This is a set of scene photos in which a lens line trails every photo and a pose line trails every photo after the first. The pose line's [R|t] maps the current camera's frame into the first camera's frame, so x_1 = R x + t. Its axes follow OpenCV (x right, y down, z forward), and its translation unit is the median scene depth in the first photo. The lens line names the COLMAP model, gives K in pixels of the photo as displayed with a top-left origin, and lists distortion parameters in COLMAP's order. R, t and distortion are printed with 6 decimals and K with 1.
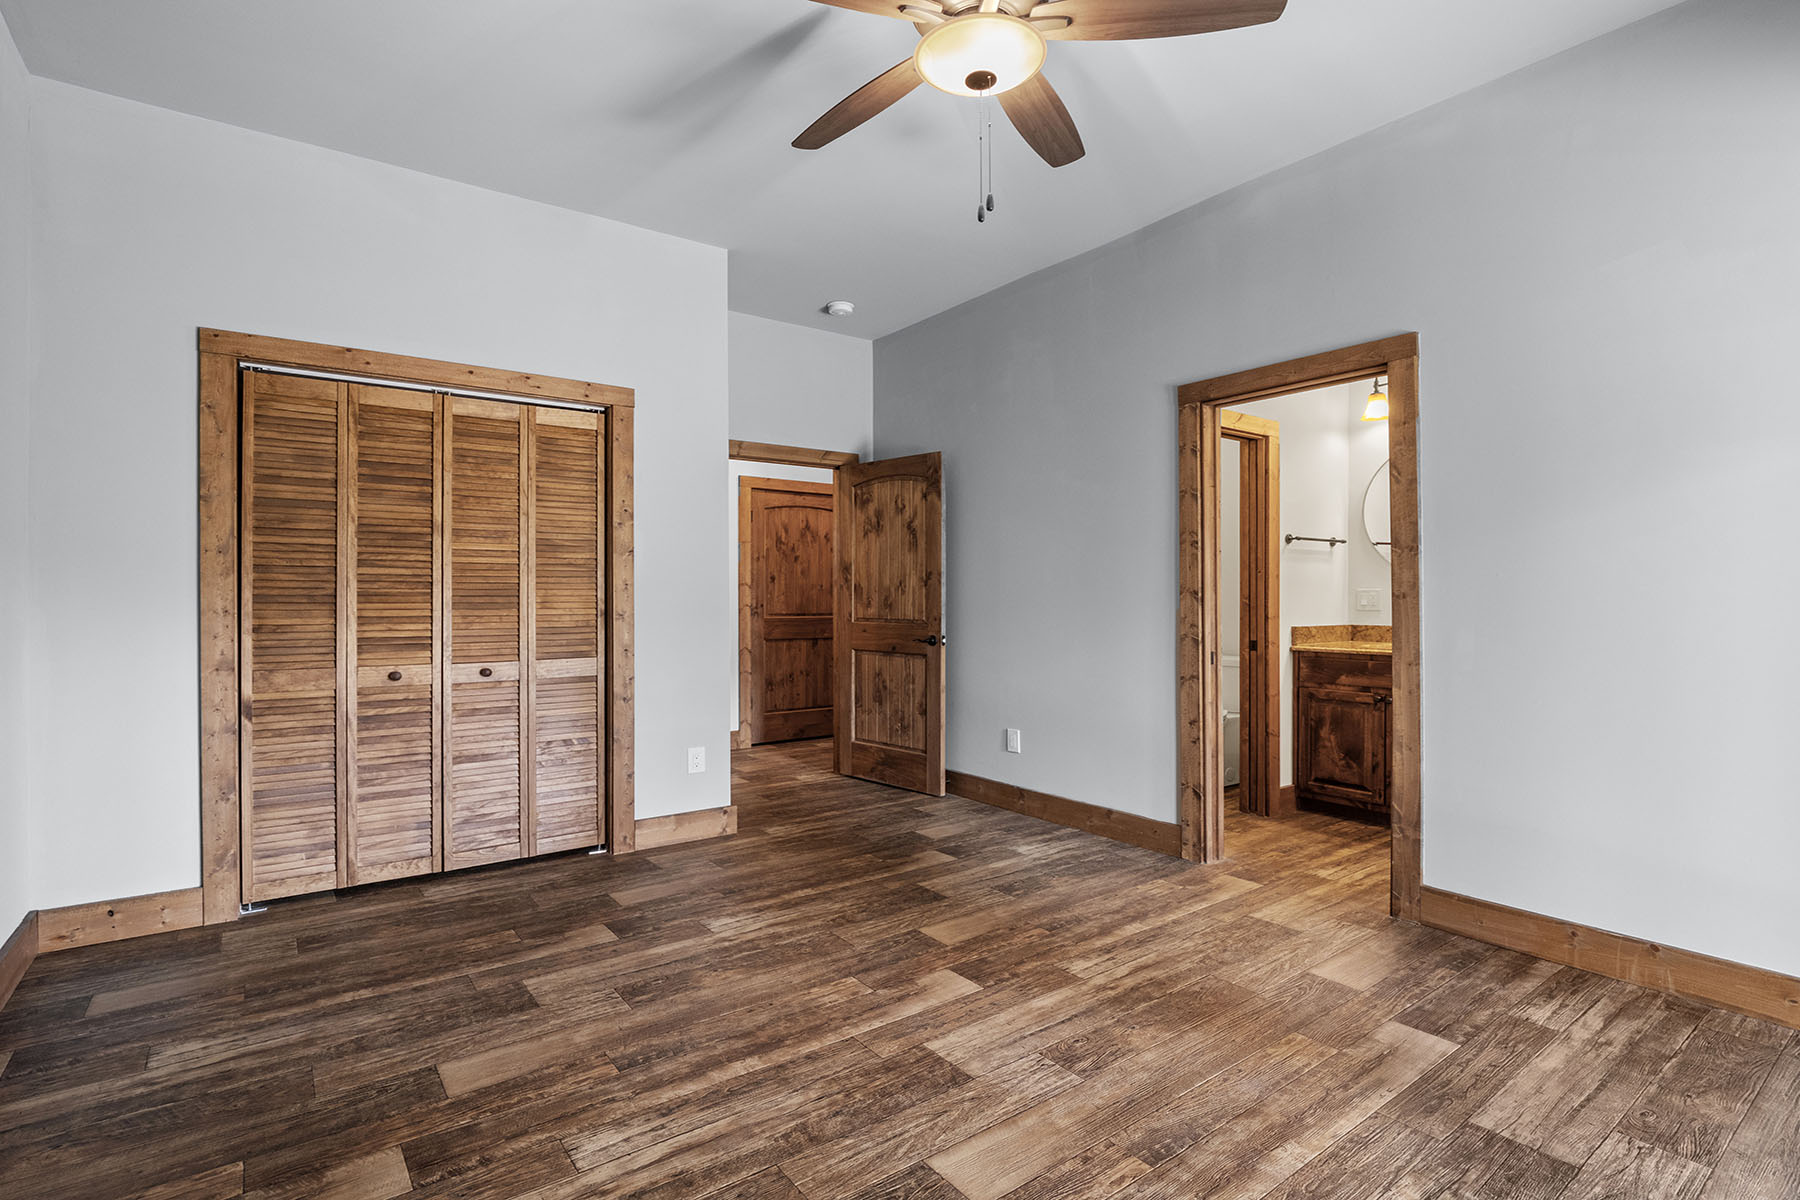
lens RADIAL K [[866.6, 0, 901.9], [0, 866.6, 596.1], [0, 0, 1]] dist [-0.005531, -0.008137]
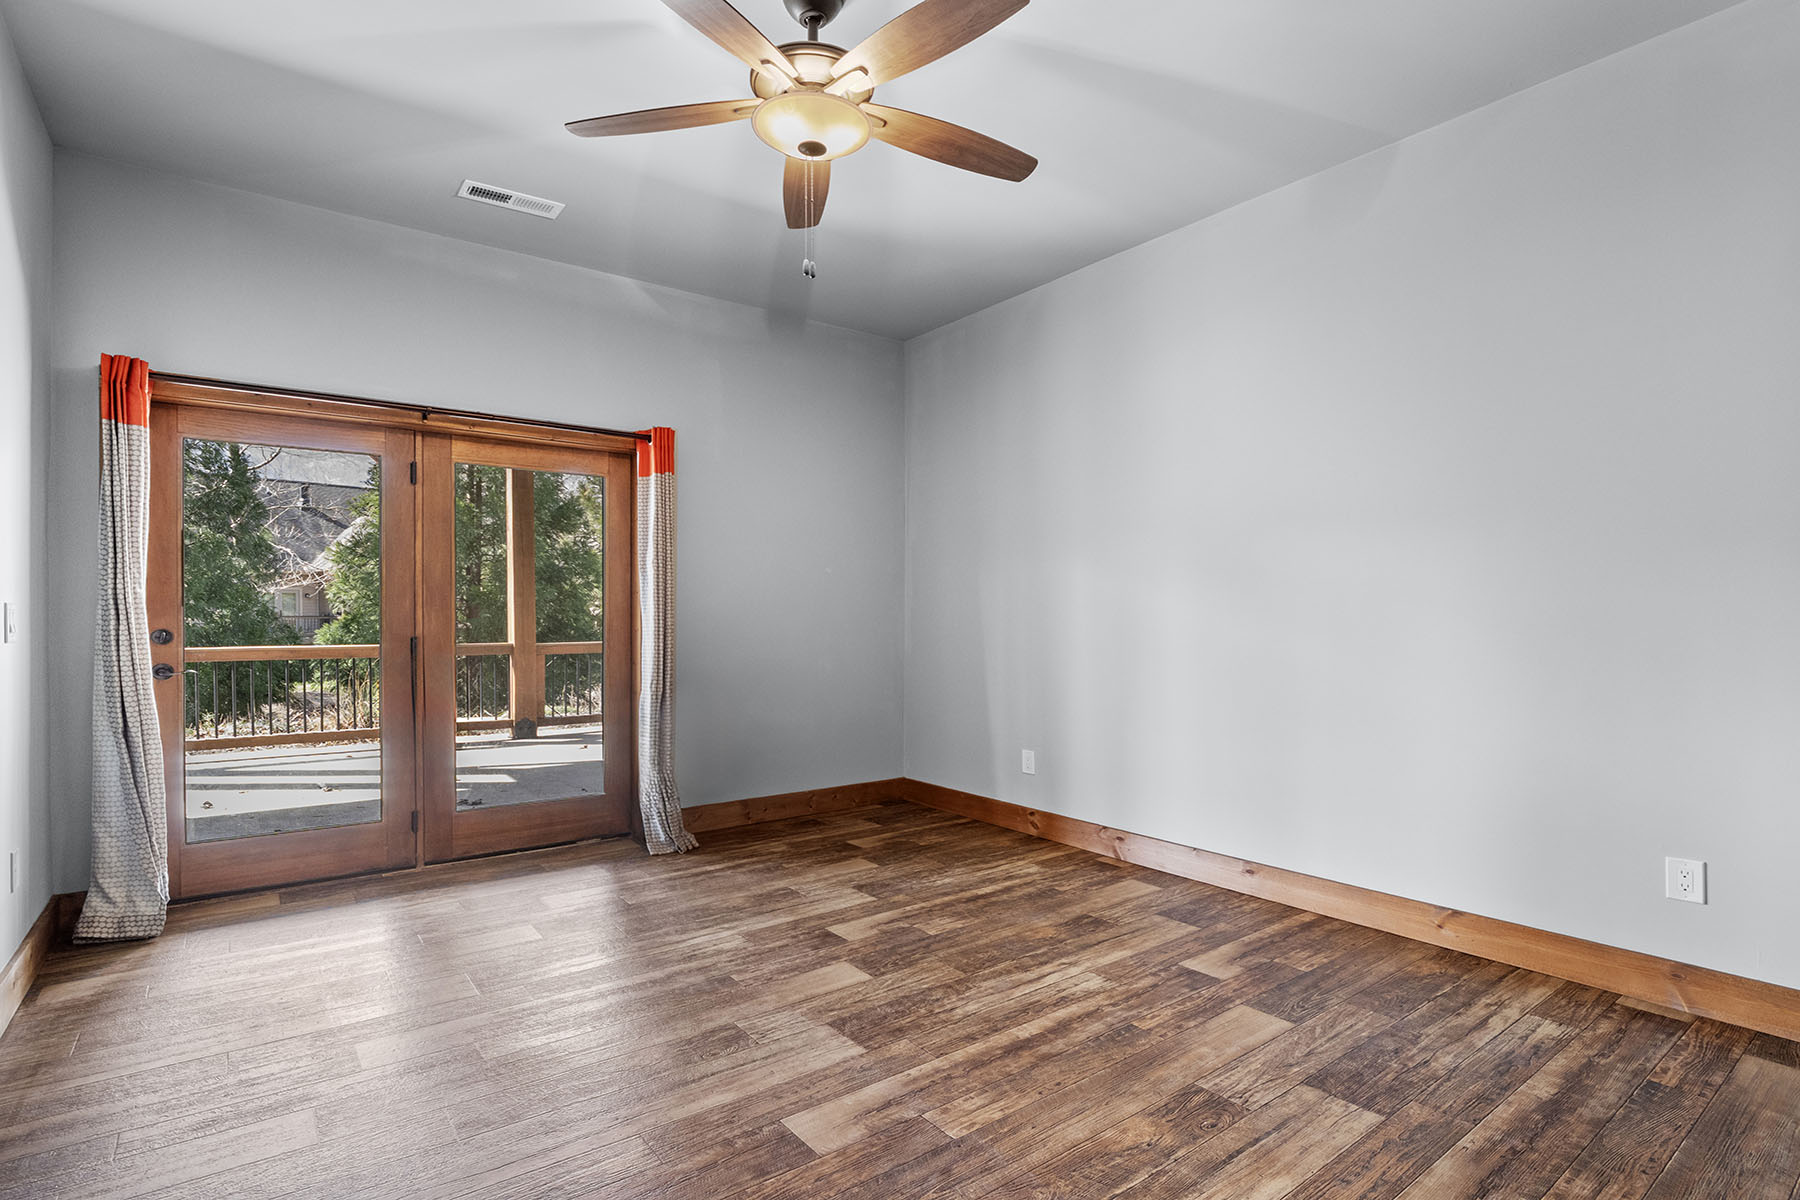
lens RADIAL K [[866.6, 0, 901.9], [0, 866.6, 596.1], [0, 0, 1]] dist [-0.005531, -0.008137]
pose [[-0.999969, 0.002801, -0.007389, -0.011177], [0.002975, 0.999714, -0.023729, 0.002898], [0.007320, -0.023750, -0.999691, 2.042554]]
